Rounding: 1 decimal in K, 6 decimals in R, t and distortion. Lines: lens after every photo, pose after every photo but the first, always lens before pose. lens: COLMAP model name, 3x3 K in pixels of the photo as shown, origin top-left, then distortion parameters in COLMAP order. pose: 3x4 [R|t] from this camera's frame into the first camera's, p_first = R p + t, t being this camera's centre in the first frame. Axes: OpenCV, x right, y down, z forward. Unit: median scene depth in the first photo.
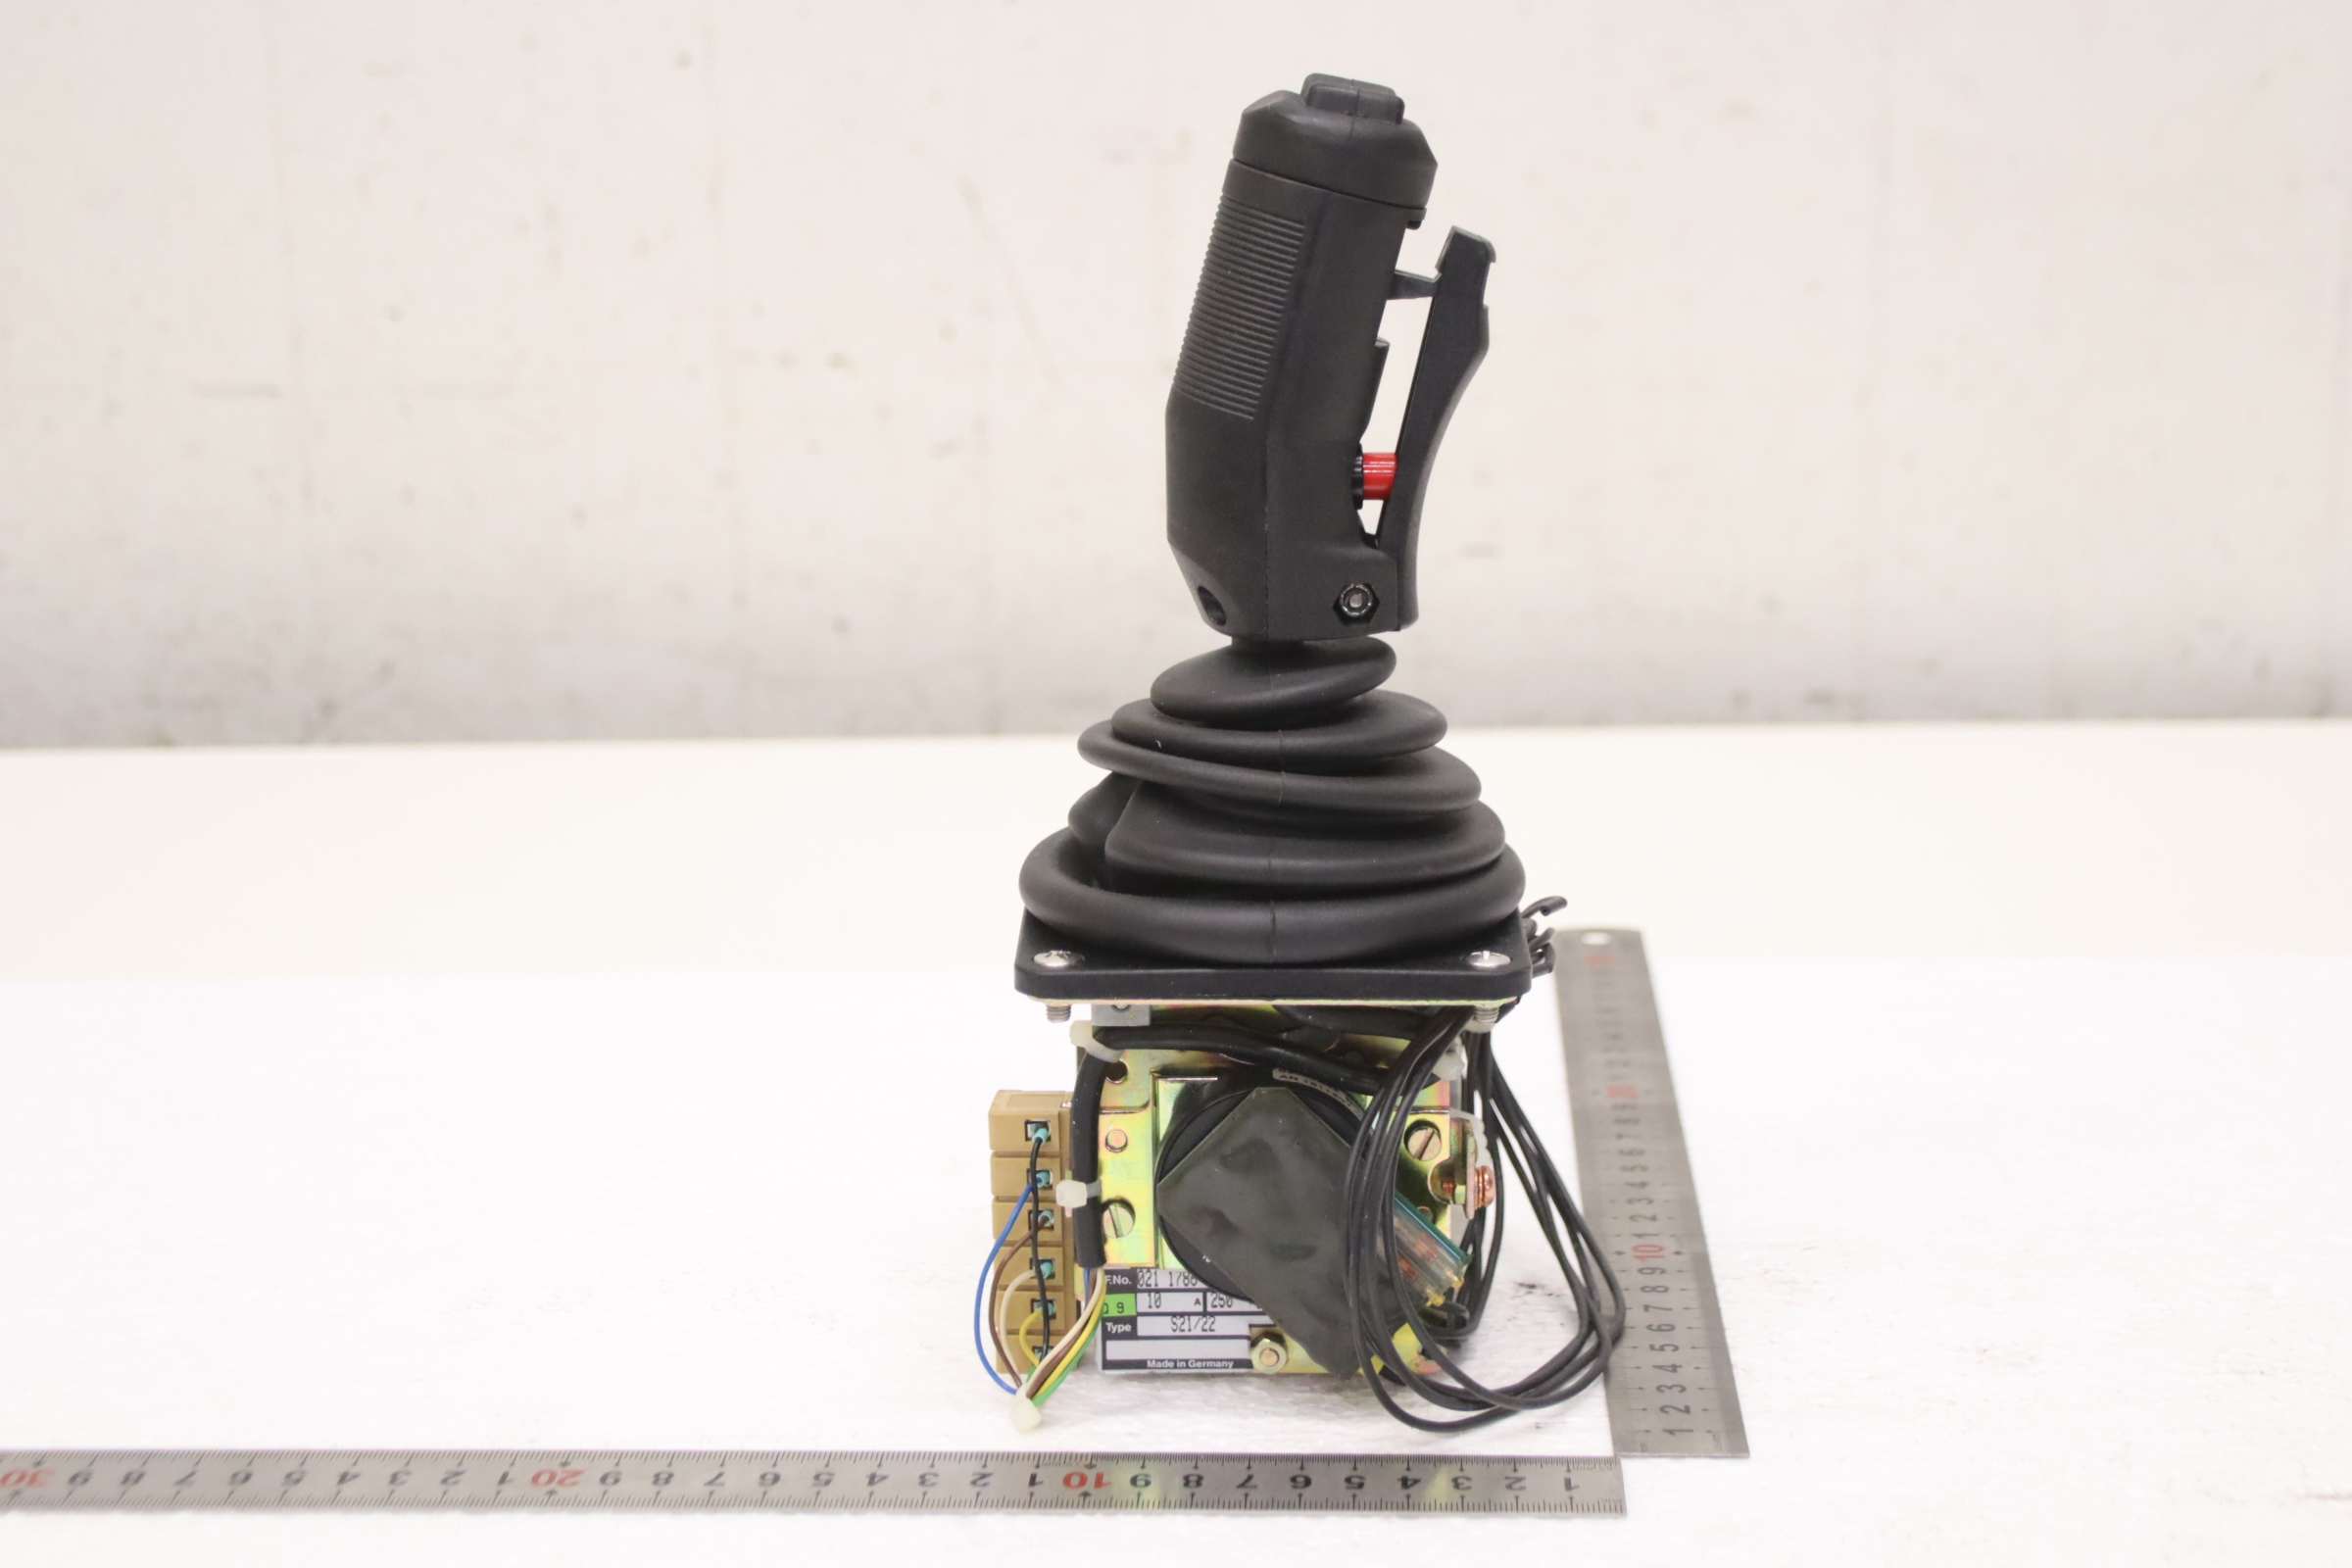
lens RADIAL K [[4139.3, 0, 1165.1], [0, 4139.3, 773.7], [0, 0, 1]] dist [0.095907, 0.000000]
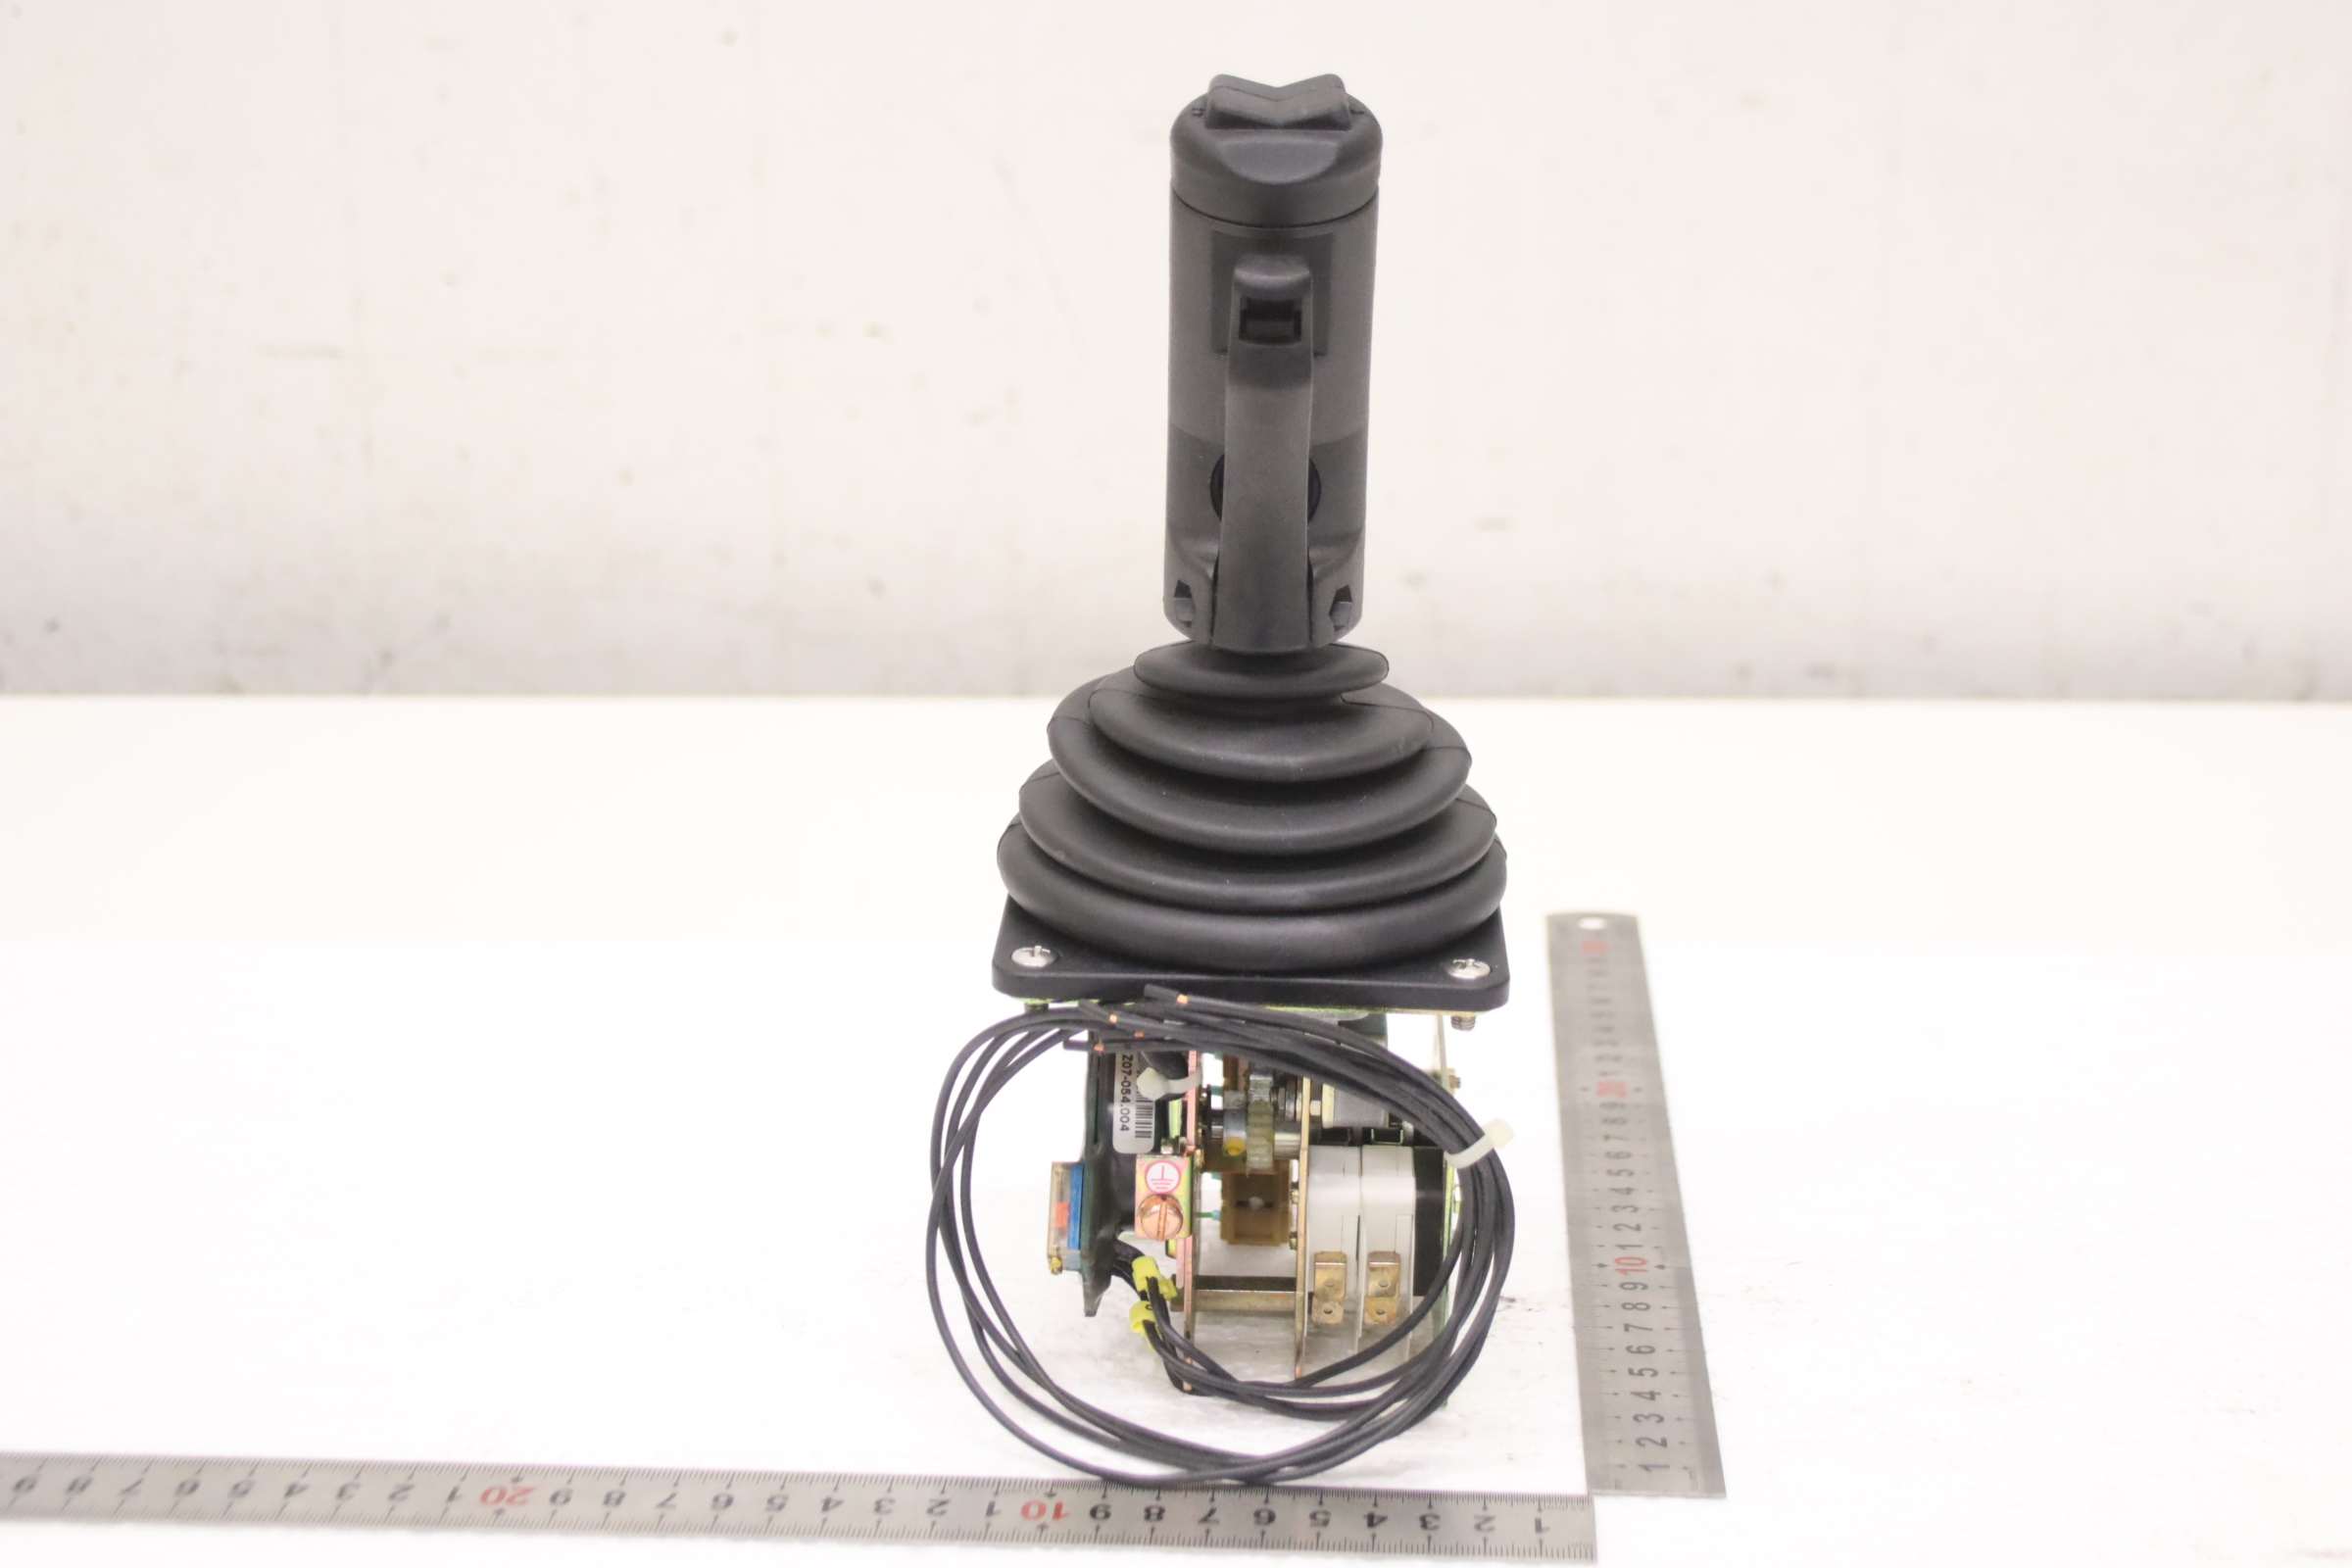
lens RADIAL K [[3705.6, 0, 1173.7], [0, 3705.6, 785.0], [0, 0, 1]] dist [0.044726, 0.000000]
pose [[0.999729, 0.016017, -0.016893, 0.022911], [-0.015521, 0.999455, 0.029130, -0.025846], [0.017350, -0.028860, 0.999433, 0.130662]]
